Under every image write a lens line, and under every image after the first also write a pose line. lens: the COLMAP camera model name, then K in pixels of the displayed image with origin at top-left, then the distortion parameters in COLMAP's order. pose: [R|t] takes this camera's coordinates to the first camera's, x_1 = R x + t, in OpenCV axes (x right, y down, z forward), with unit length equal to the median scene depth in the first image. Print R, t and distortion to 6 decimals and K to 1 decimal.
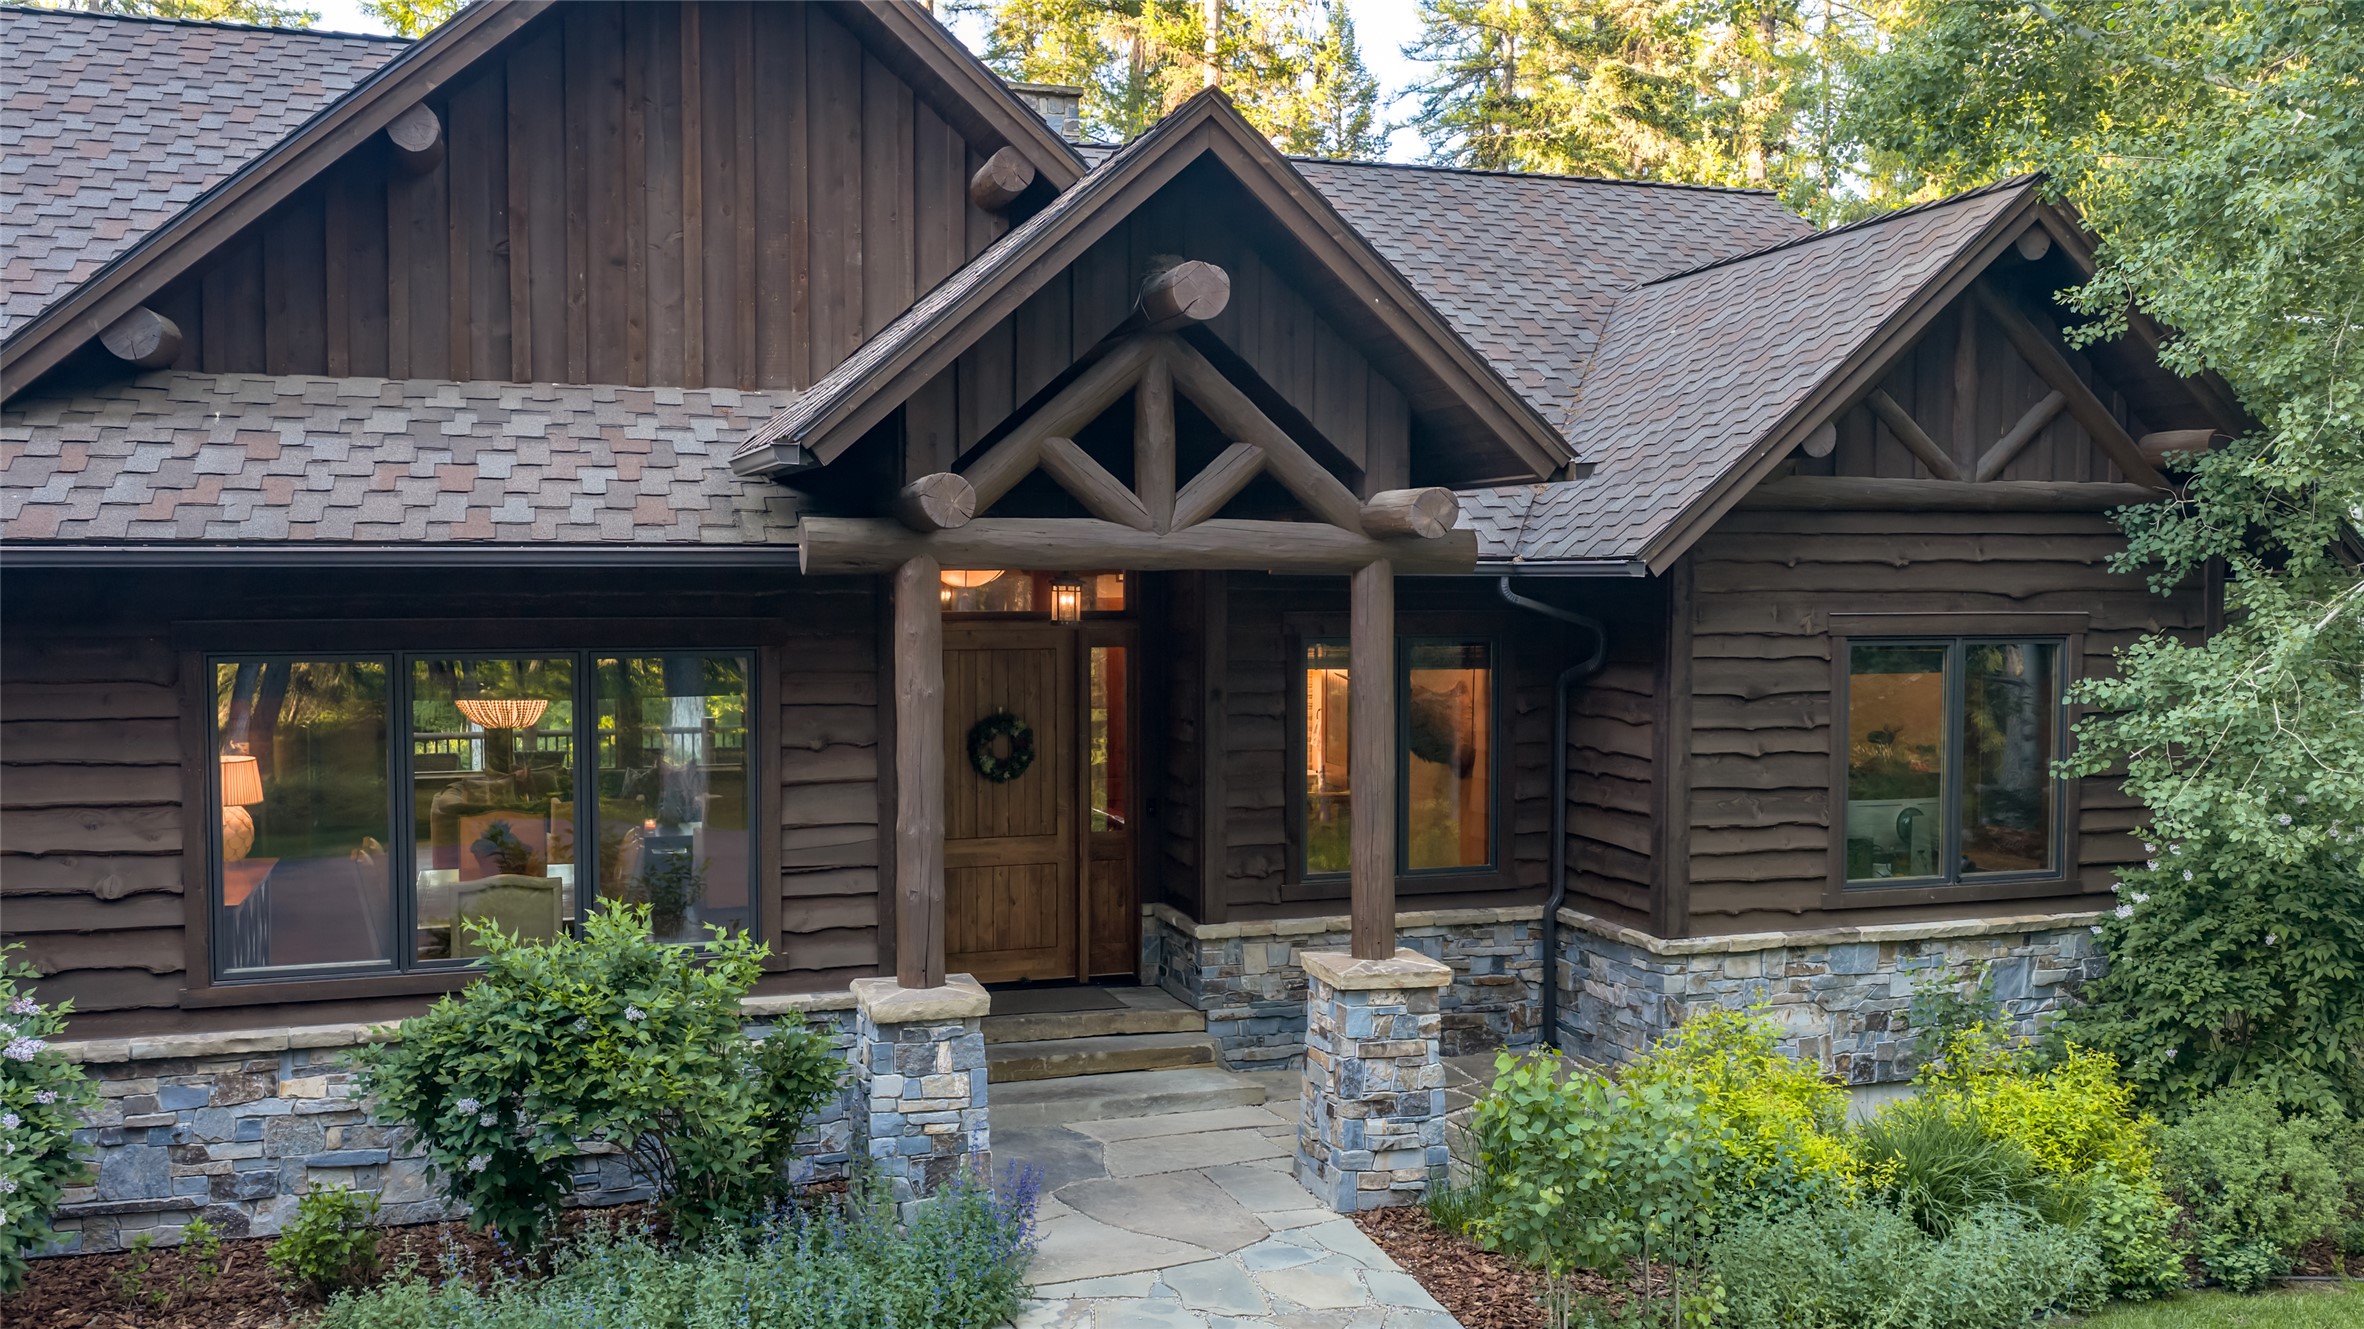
lens RADIAL K [[1934.9, 0, 1182.0], [0, 1934.9, 664.5], [0, 0, 1]] dist [0.012326, 0.005445]
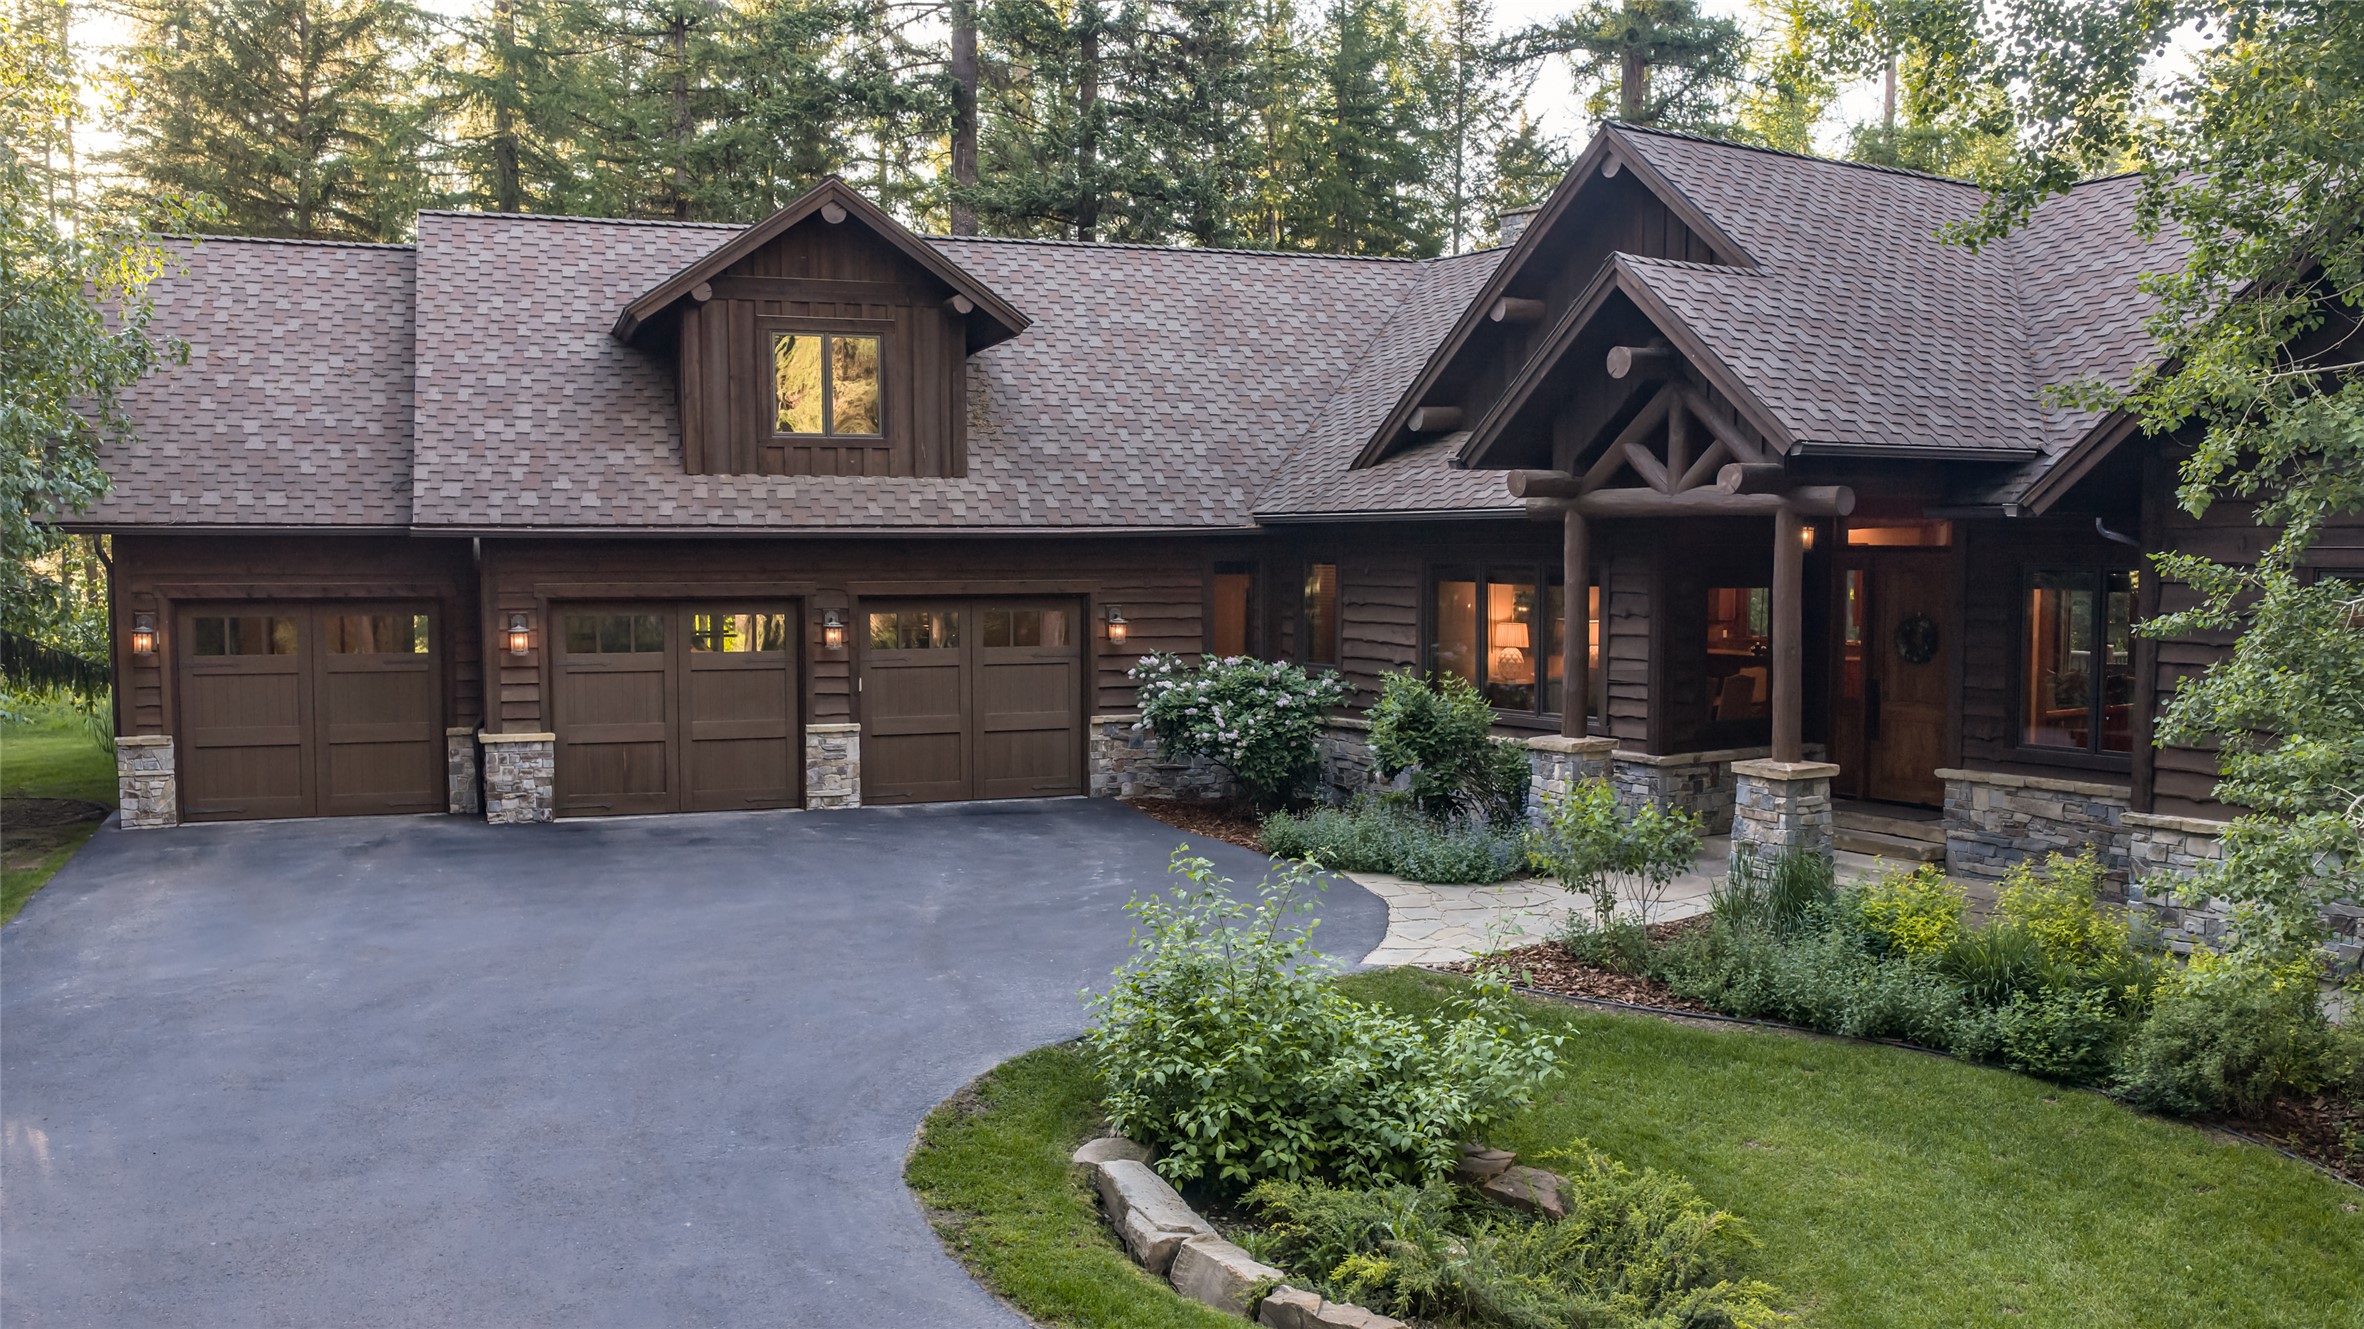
lens RADIAL K [[1934.9, 0, 1182.0], [0, 1934.9, 664.5], [0, 0, 1]] dist [0.012326, 0.005445]
pose [[0.284936, 0.060180, -0.956655, 1.438006], [-0.039625, 0.997914, 0.050973, 0.011844], [0.957727, 0.023384, 0.286726, 0.079120]]
